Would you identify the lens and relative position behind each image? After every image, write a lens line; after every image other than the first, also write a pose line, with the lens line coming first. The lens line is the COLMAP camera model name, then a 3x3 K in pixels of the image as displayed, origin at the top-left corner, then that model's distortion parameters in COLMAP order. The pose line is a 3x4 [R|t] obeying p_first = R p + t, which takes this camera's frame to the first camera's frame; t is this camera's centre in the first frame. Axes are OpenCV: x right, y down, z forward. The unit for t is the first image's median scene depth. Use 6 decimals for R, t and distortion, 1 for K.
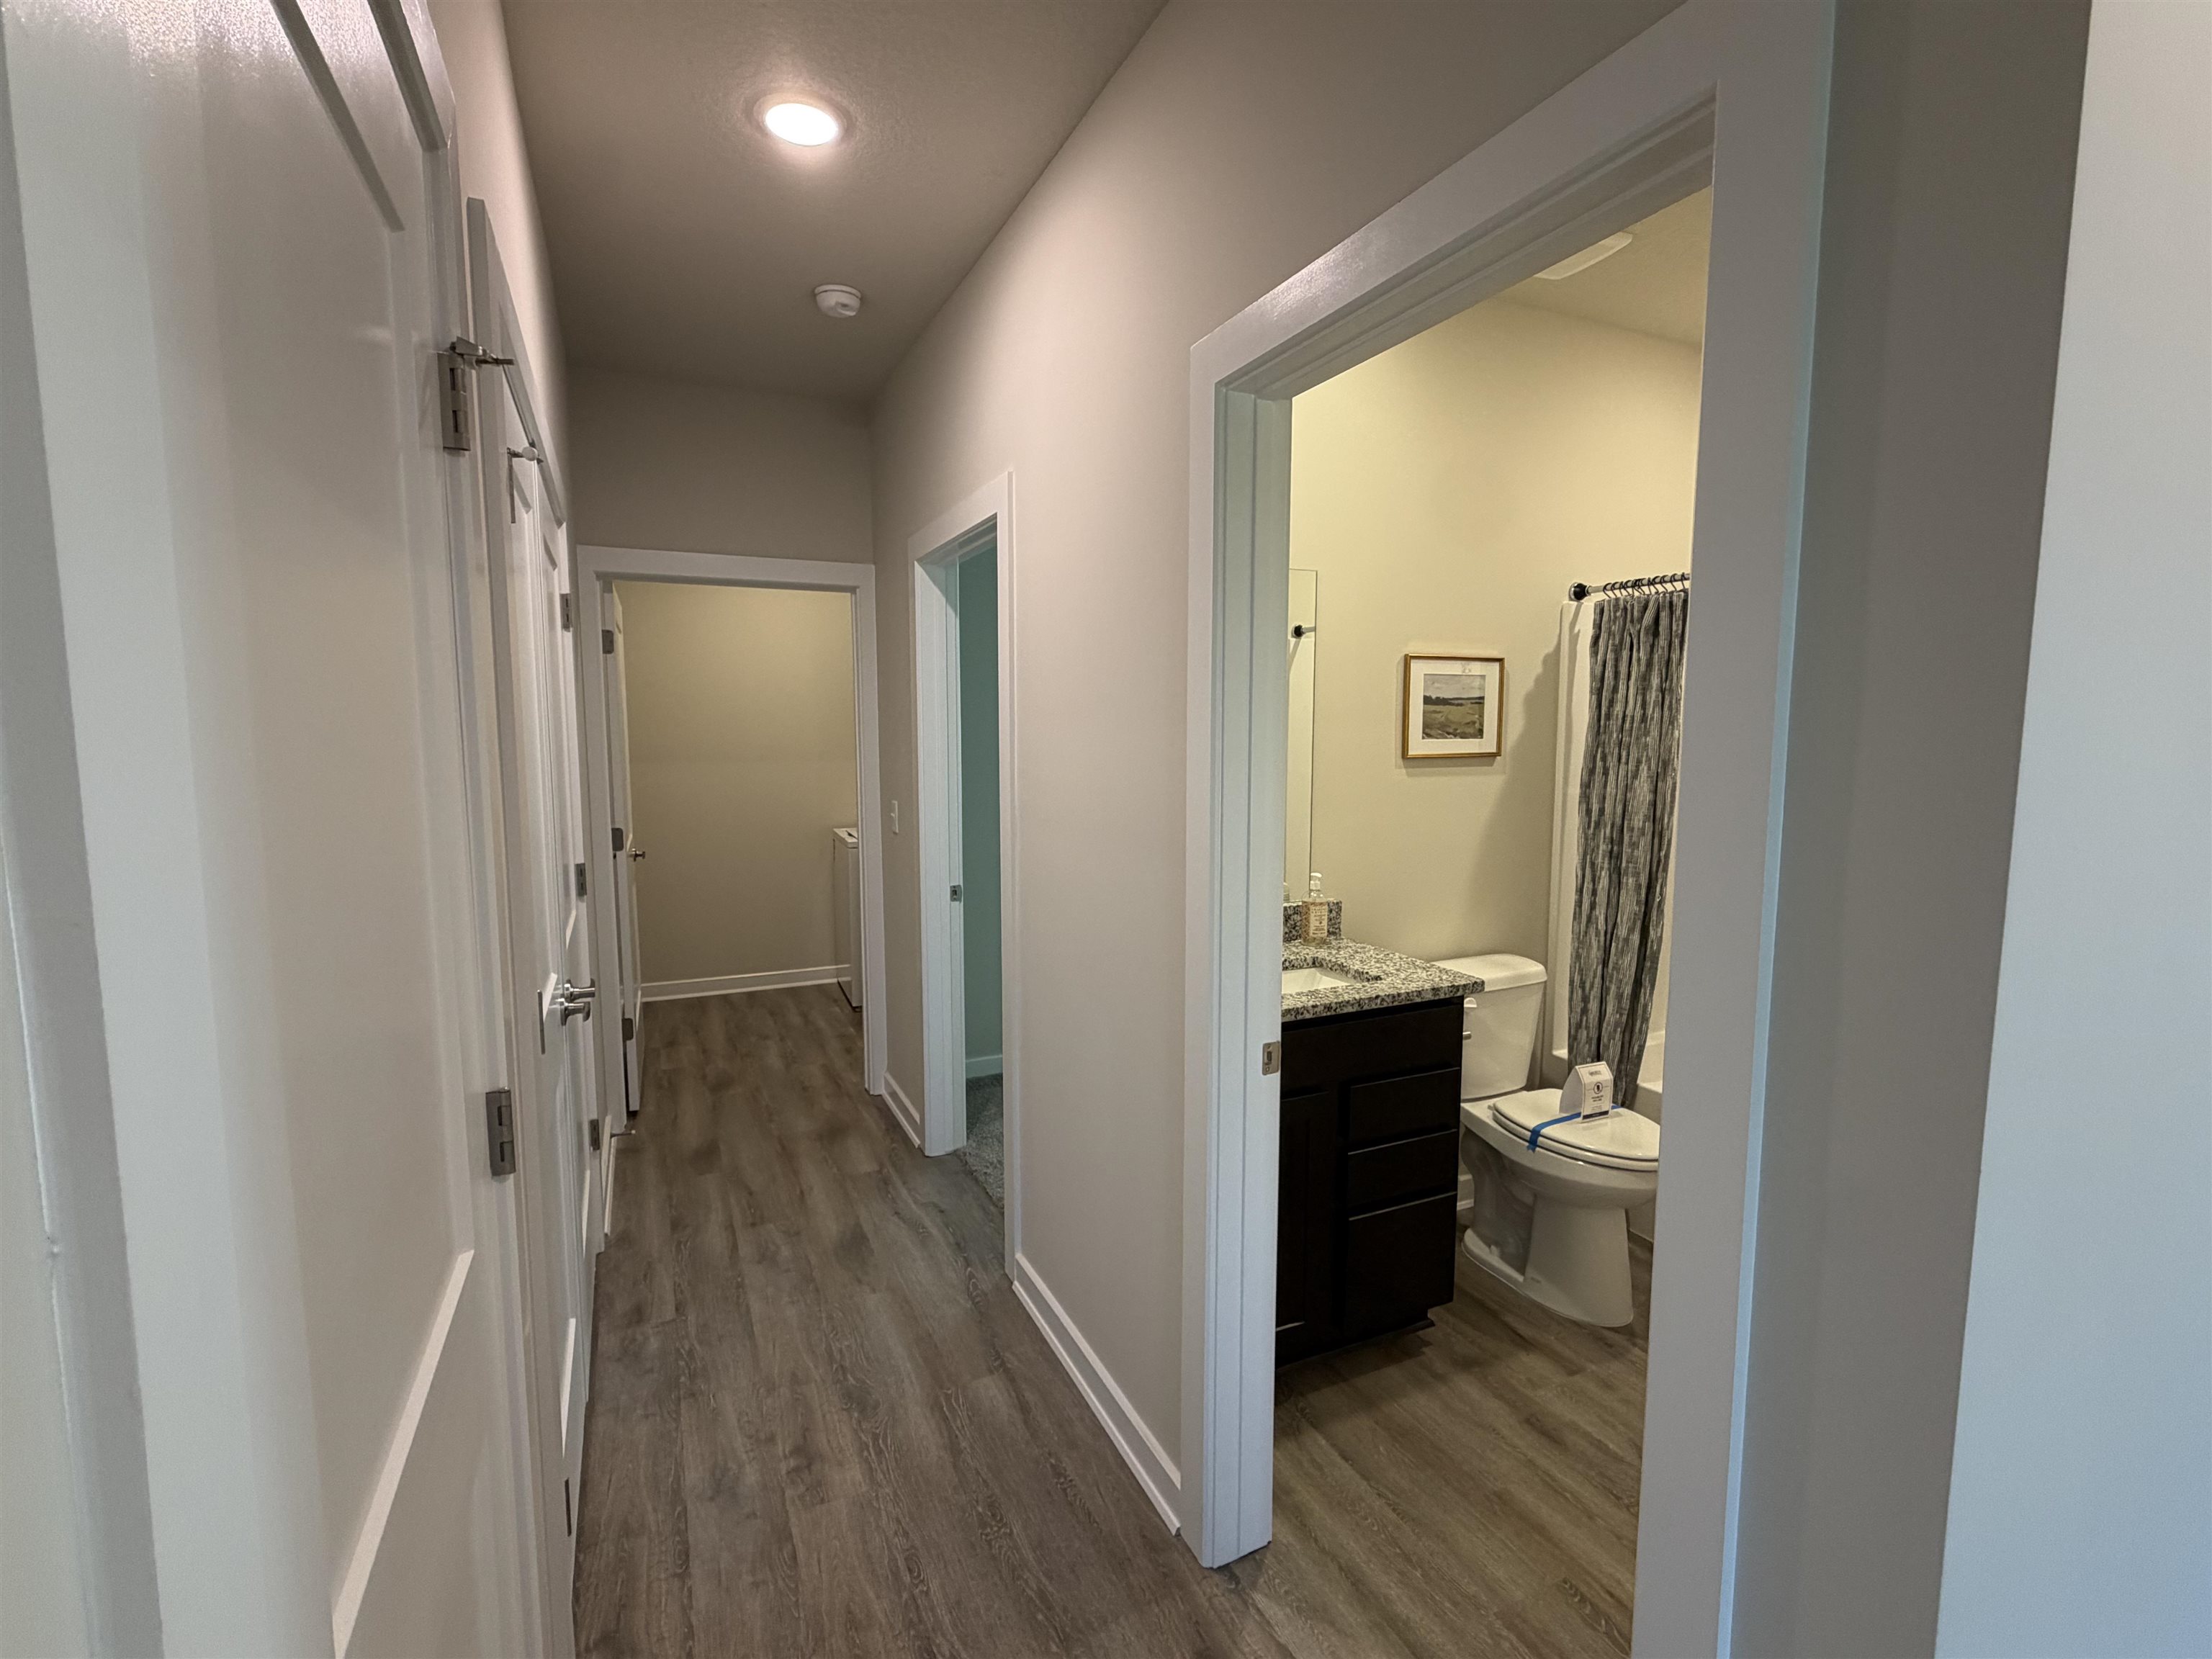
lens RADIAL K [[1008.3, 0, 1099.7], [0, 1008.3, 830.3], [0, 0, 1]] dist [-0.002614, 0.000435]
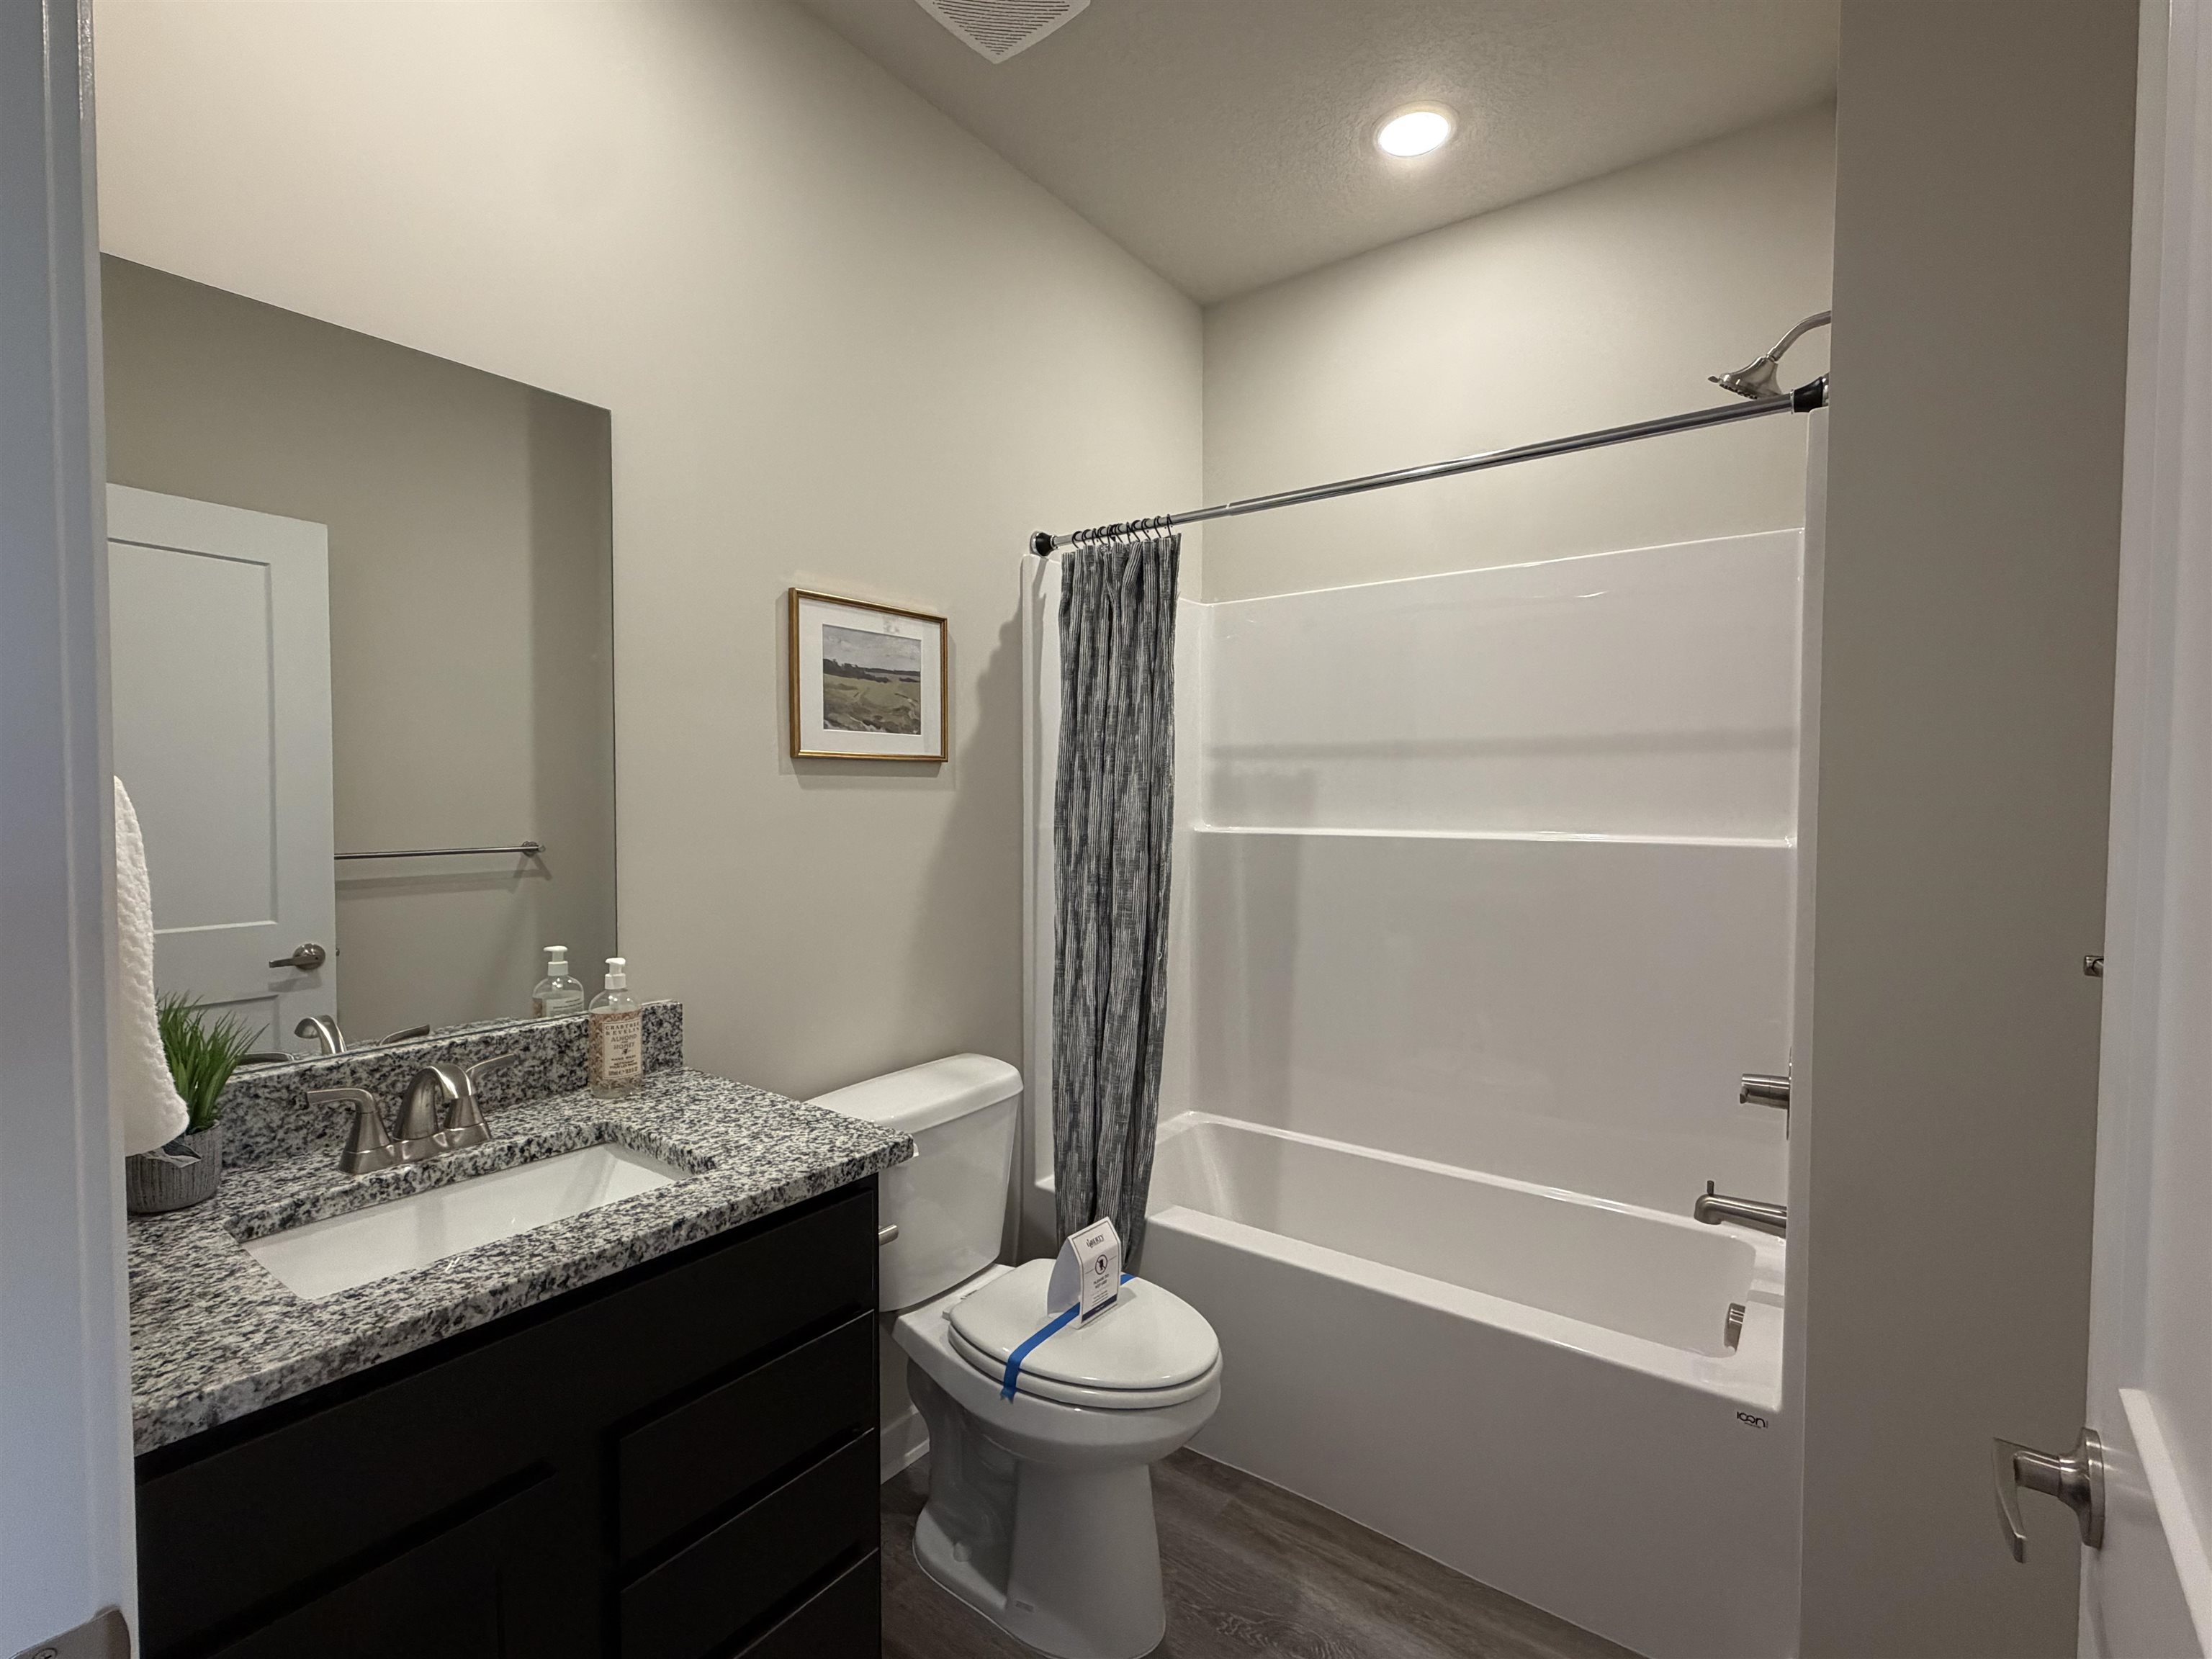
lens RADIAL K [[1008.3, 0, 1122.2], [0, 1008.3, 830.6], [0, 0, 1]] dist [-0.002614, 0.000435]
pose [[0.870372, -0.013077, 0.492221, 0.174948], [0.045725, 0.997474, -0.054353, 0.015452], [-0.490267, 0.069814, 0.868772, 0.375418]]
